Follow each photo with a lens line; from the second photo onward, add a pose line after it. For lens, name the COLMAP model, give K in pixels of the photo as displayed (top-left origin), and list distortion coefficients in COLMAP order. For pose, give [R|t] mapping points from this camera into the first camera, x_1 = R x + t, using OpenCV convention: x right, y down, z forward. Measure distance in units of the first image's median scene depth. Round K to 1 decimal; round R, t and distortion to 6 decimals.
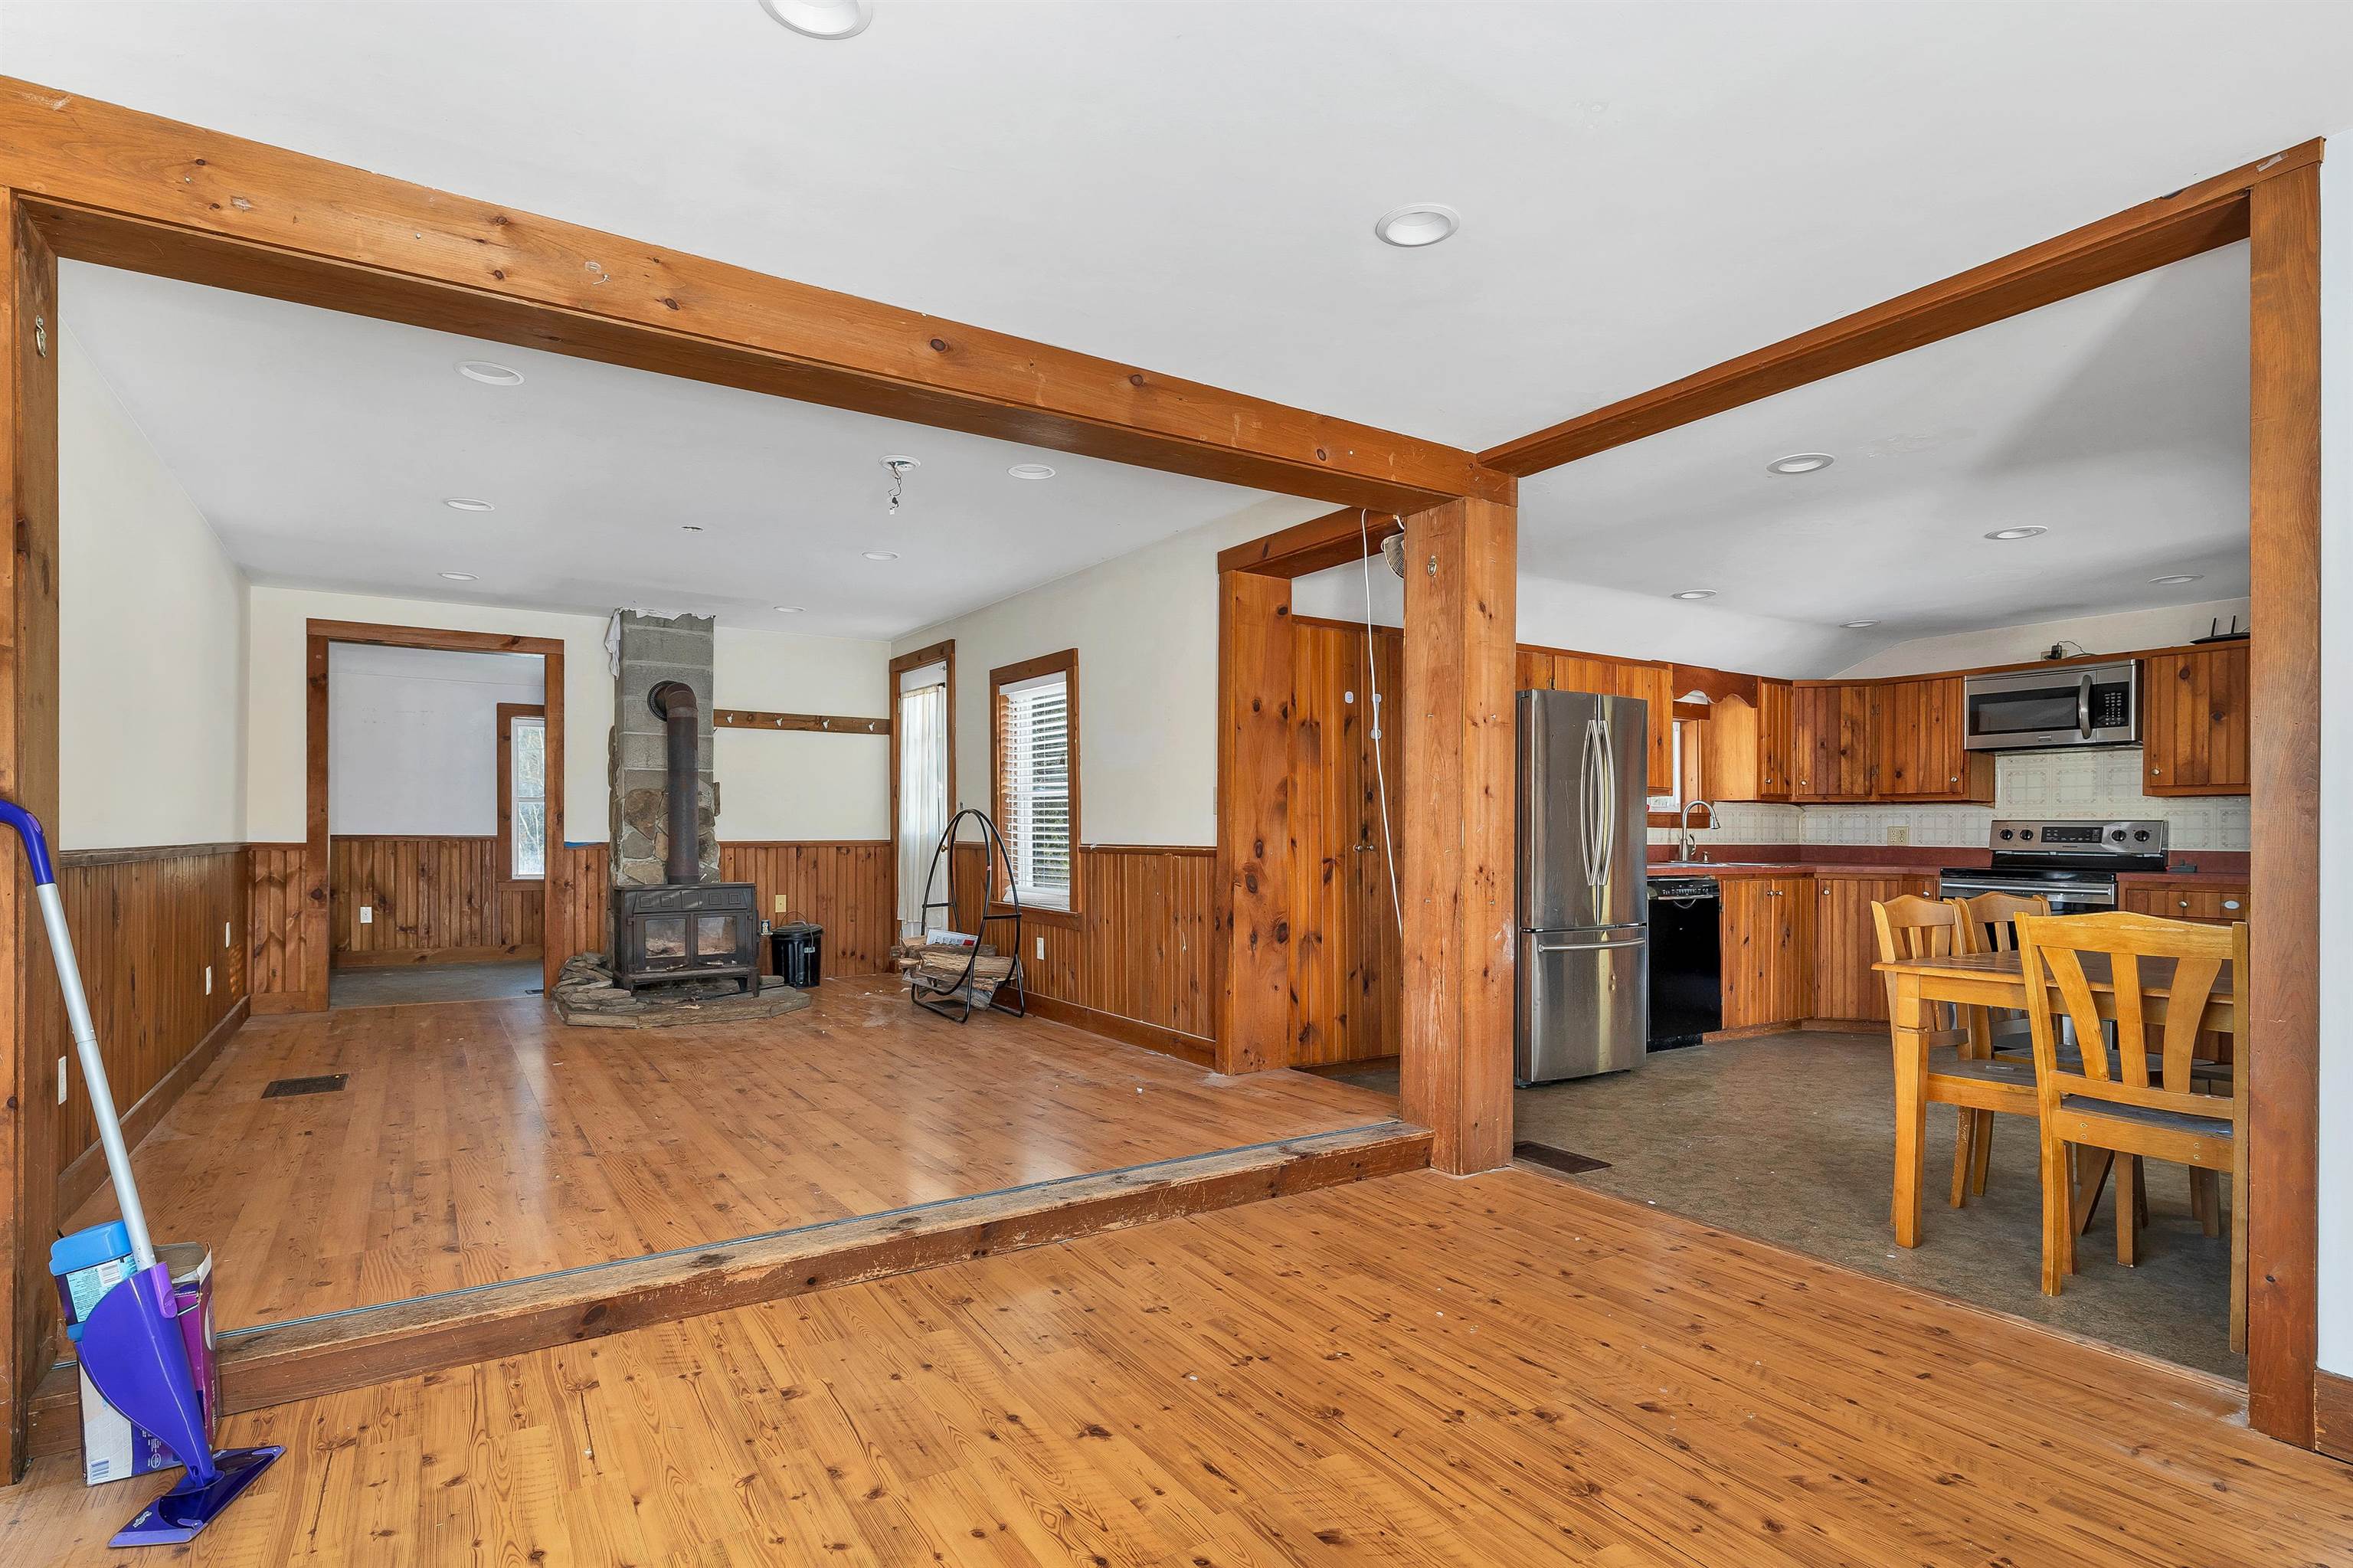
lens RADIAL K [[1187.5, 0, 1168.2], [0, 1187.5, 830.5], [0, 0, 1]] dist [0.006891, -0.003615]
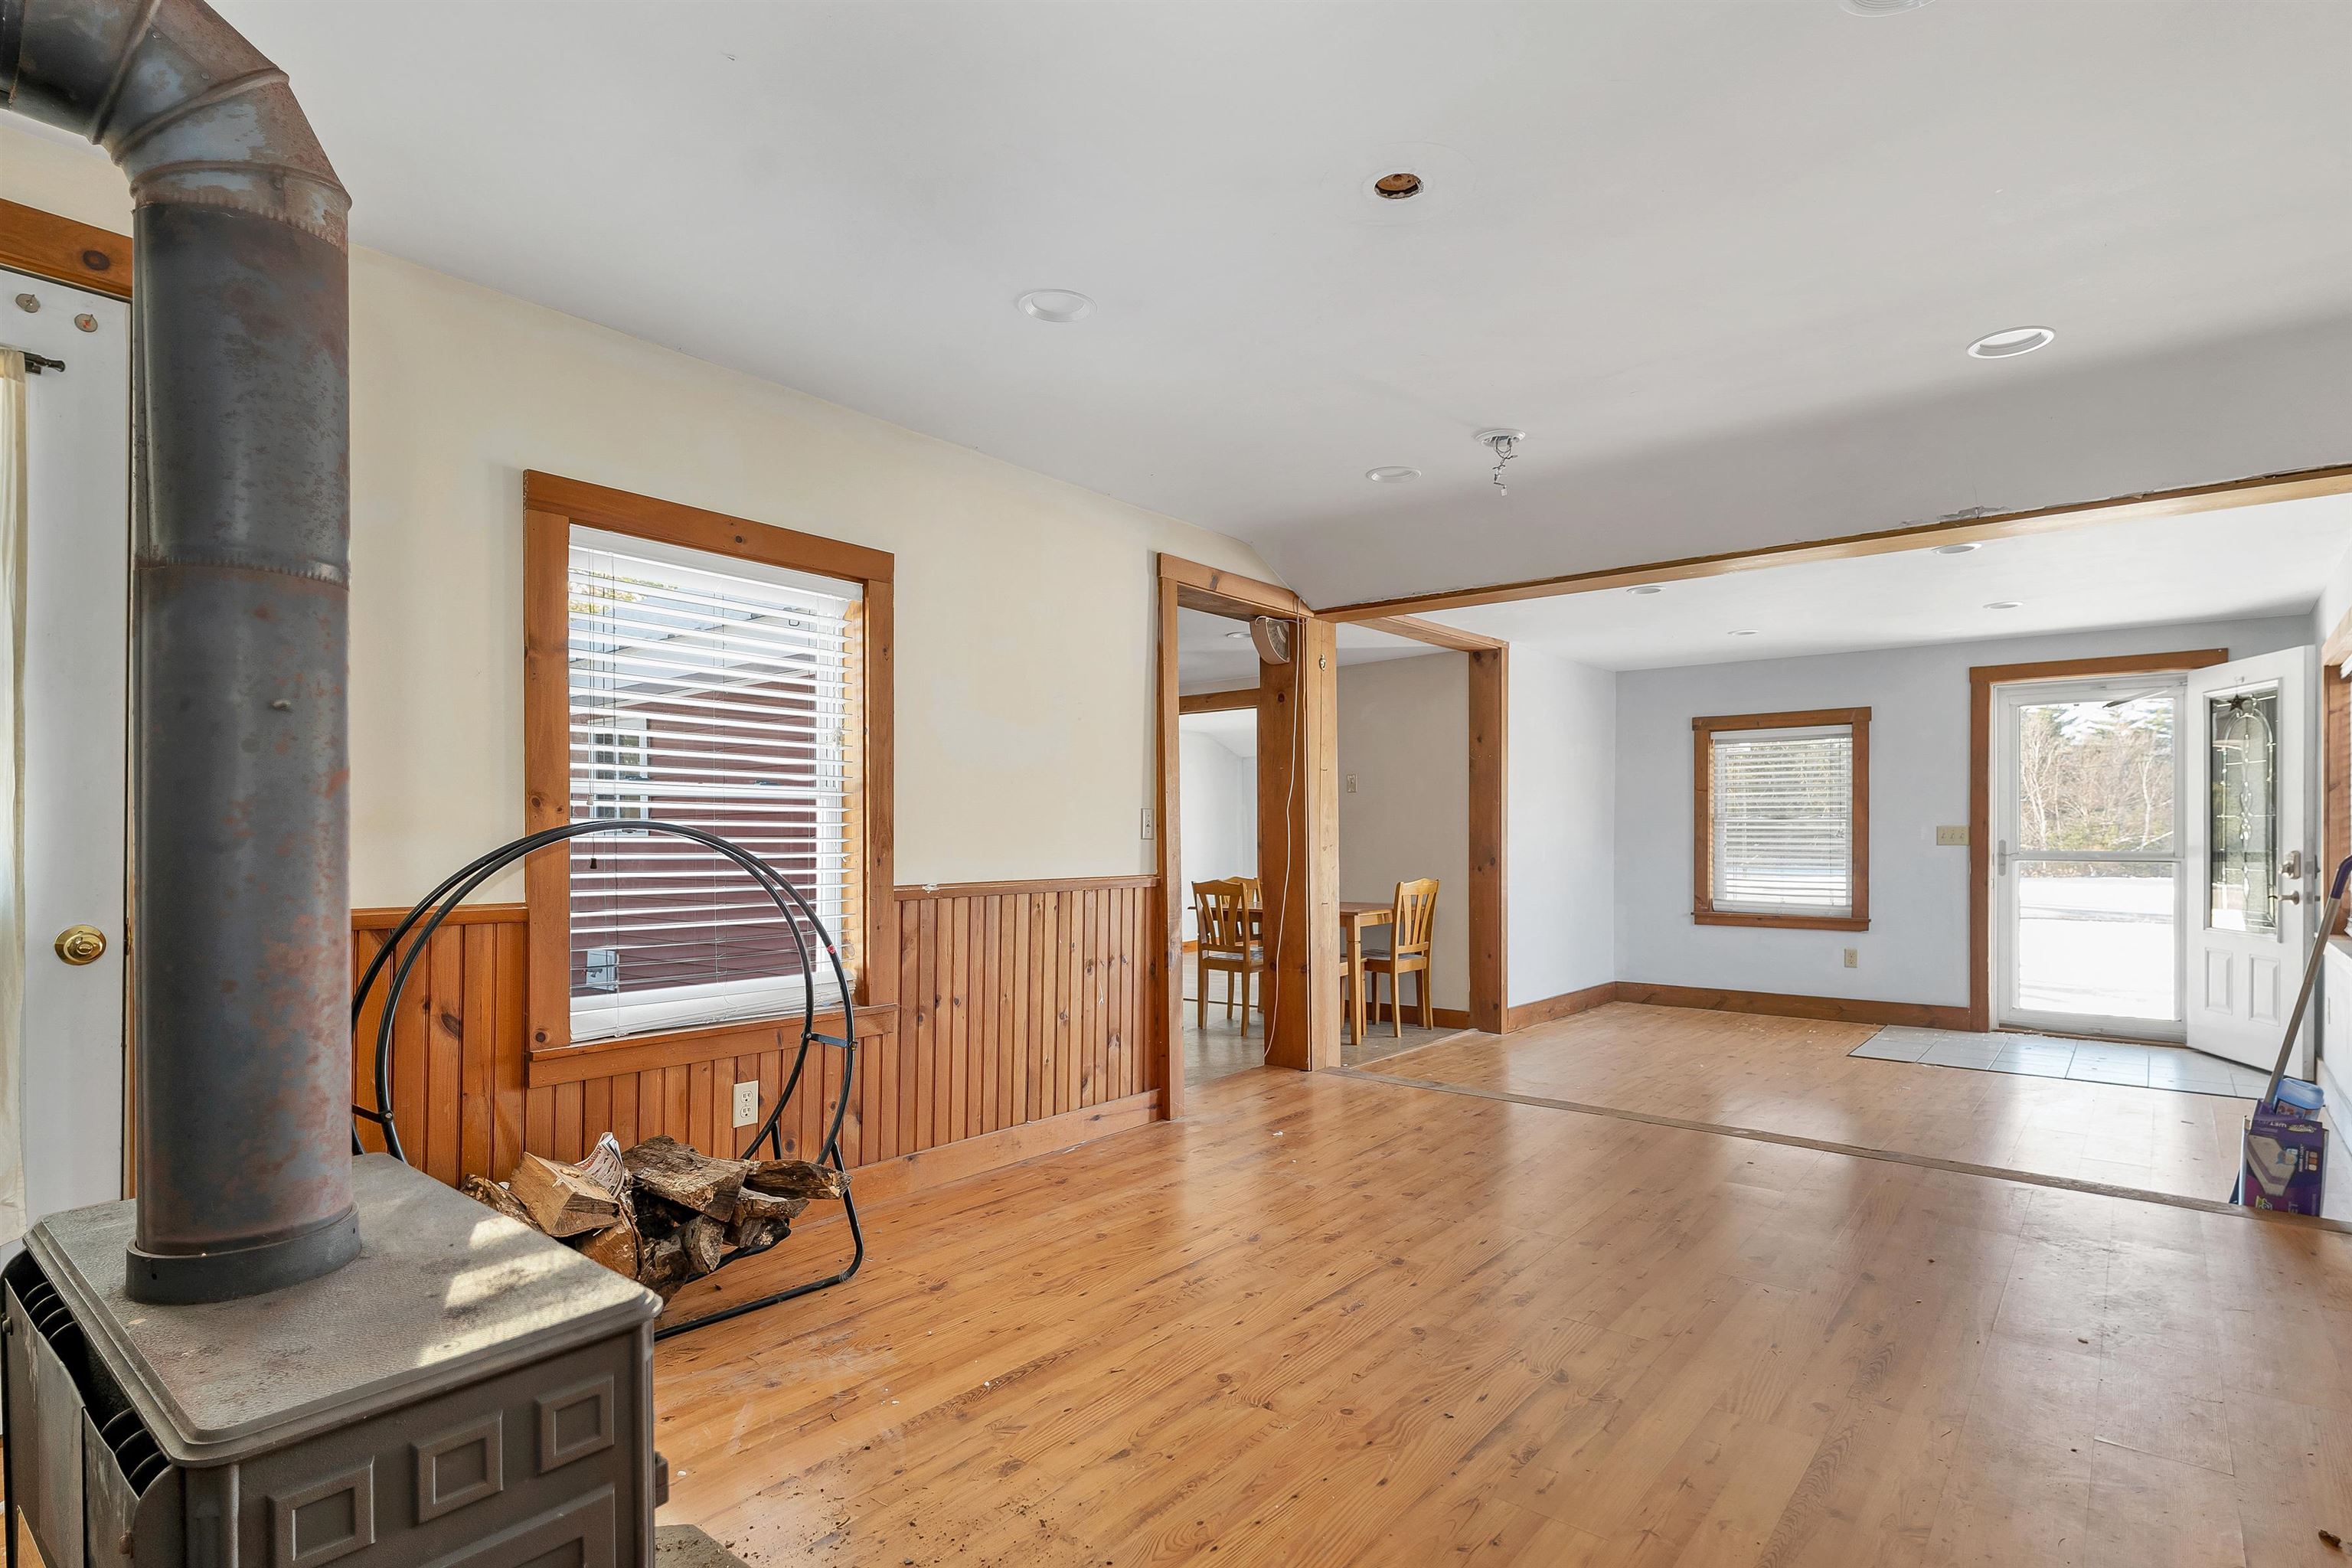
lens RADIAL K [[1187.0, 0, 1197.2], [0, 1187.0, 836.1], [0, 0, 1]] dist [0.006891, -0.003615]
pose [[-0.332019, -0.004952, 0.943260, -0.654956], [-0.003531, 0.999986, 0.004007, -0.015509], [-0.943266, -0.002000, -0.332032, 1.012531]]
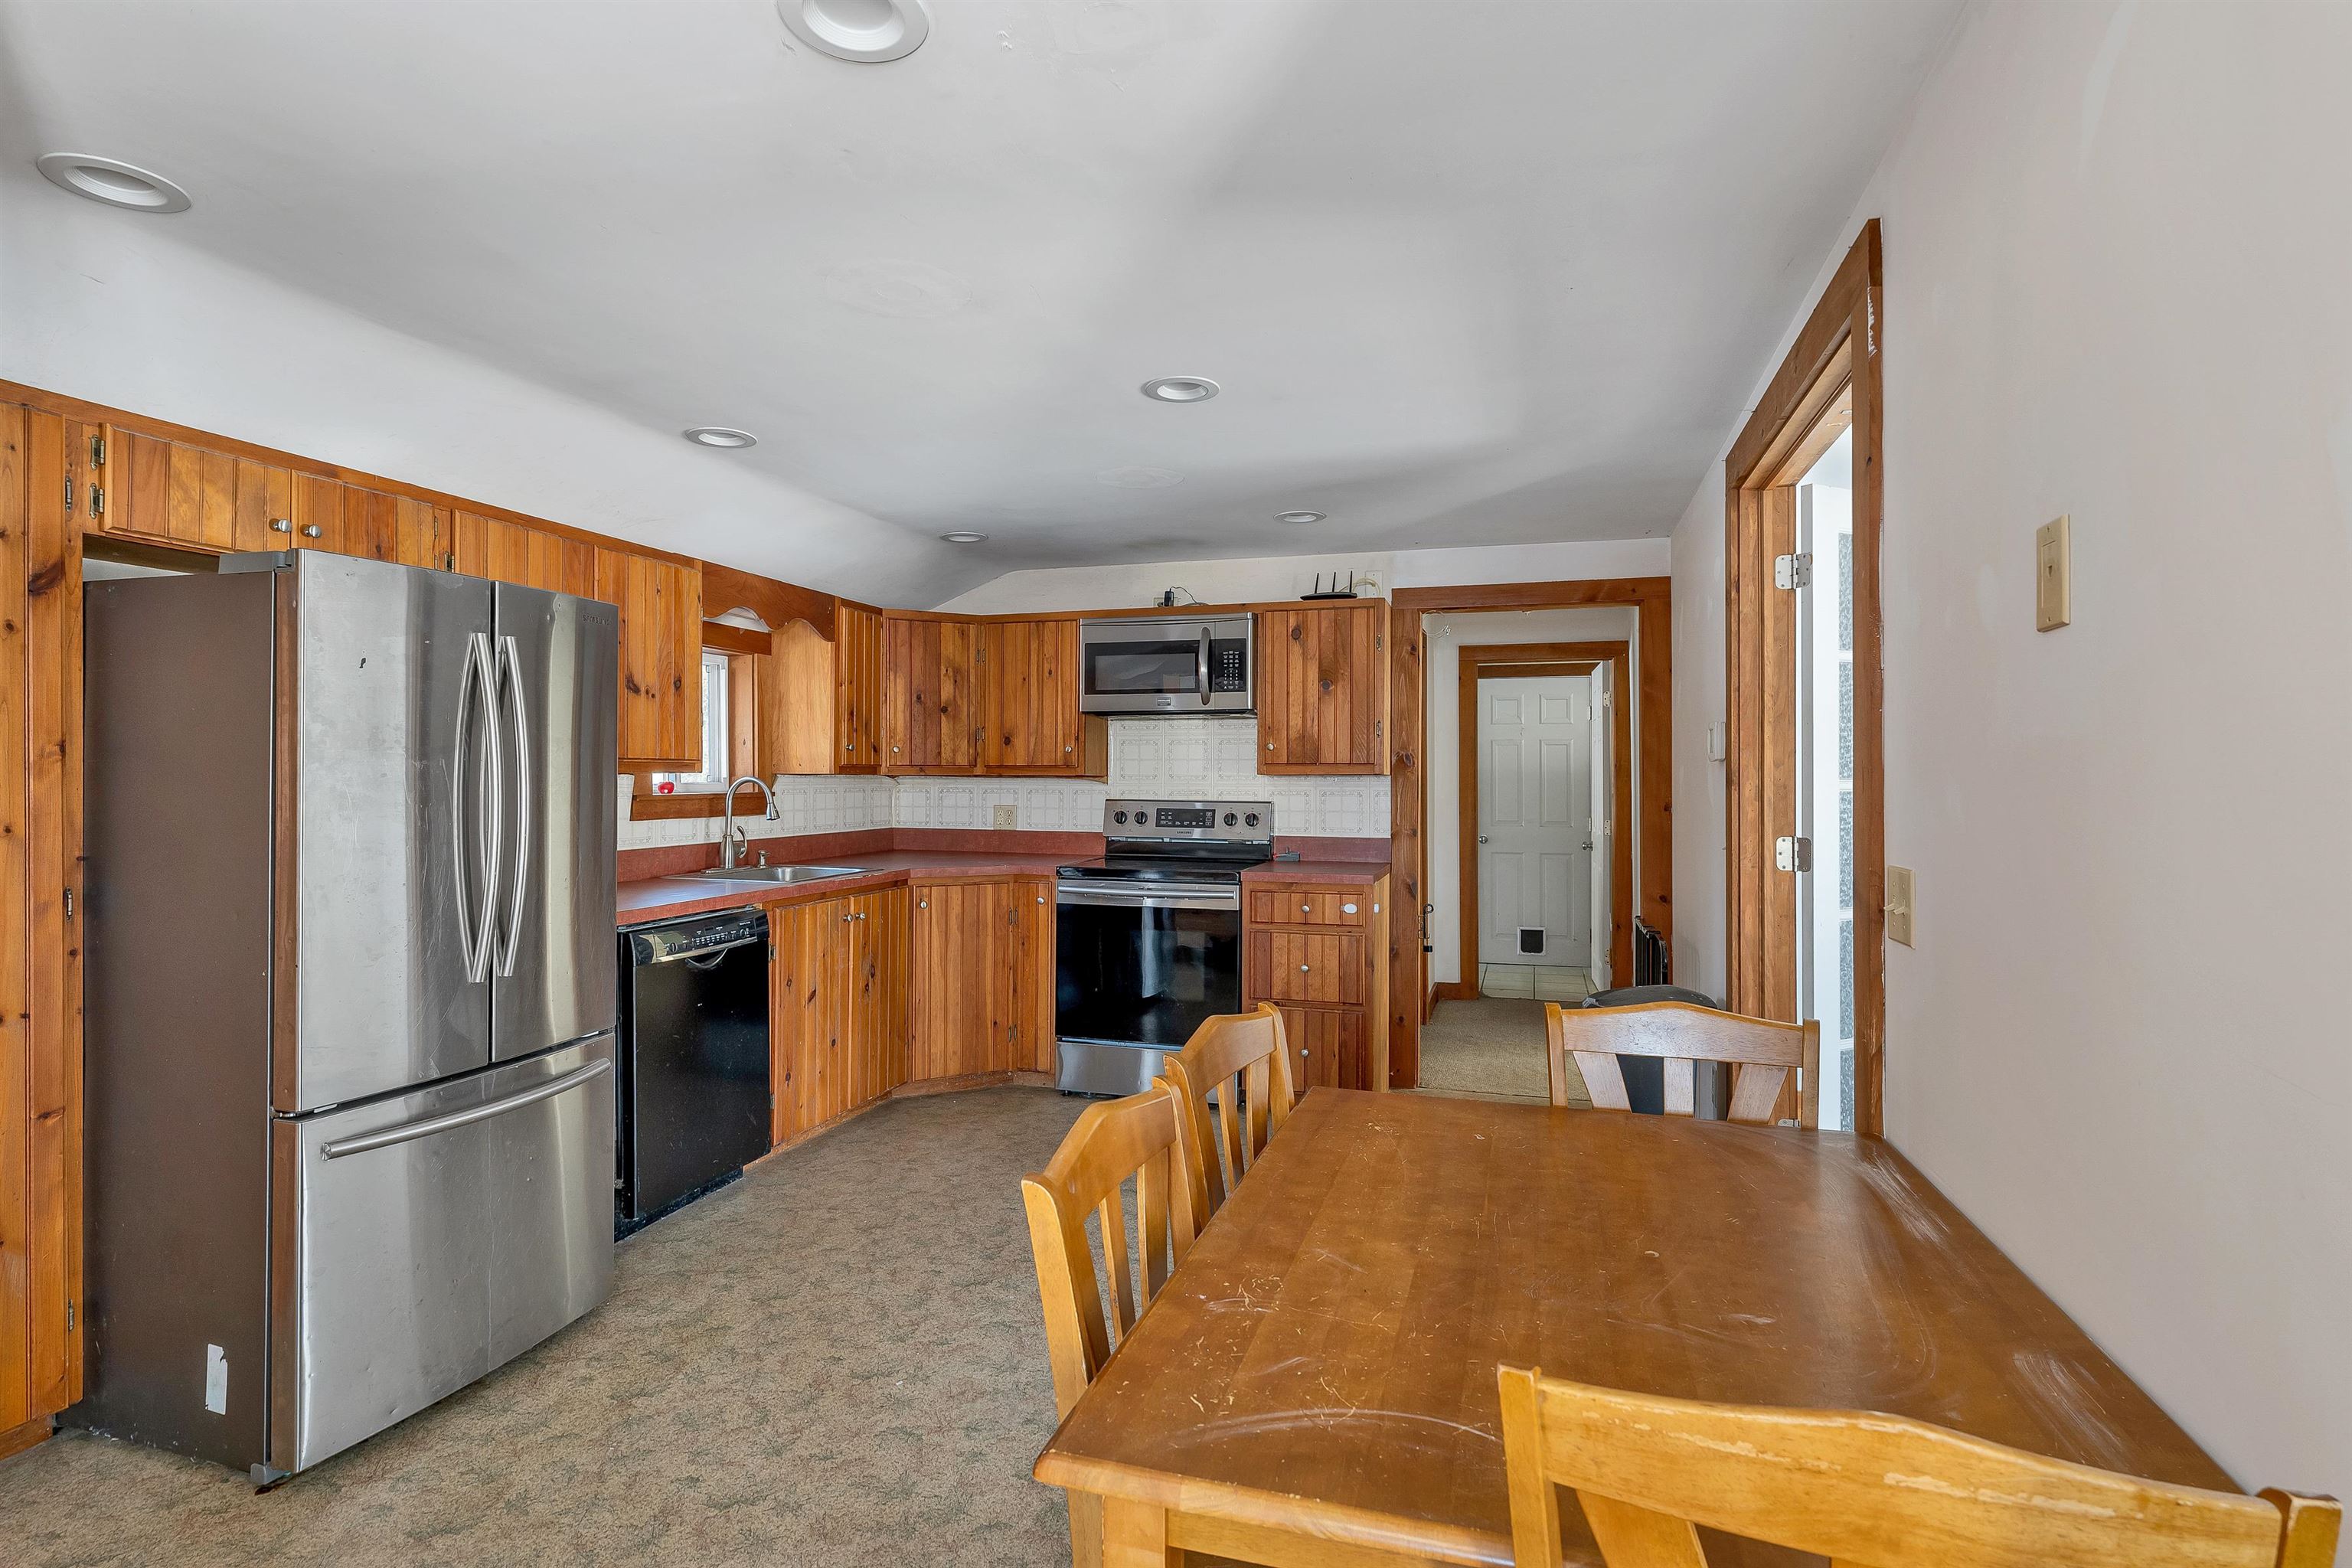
lens RADIAL K [[1187.0, 0, 1179.8], [0, 1187.0, 760.7], [0, 0, 1]] dist [0.006891, -0.003615]
pose [[0.755606, 0.002414, 0.655022, 0.216385], [0.000963, 0.999988, -0.004796, -0.033546], [-0.655025, 0.004254, 0.755595, 0.384395]]
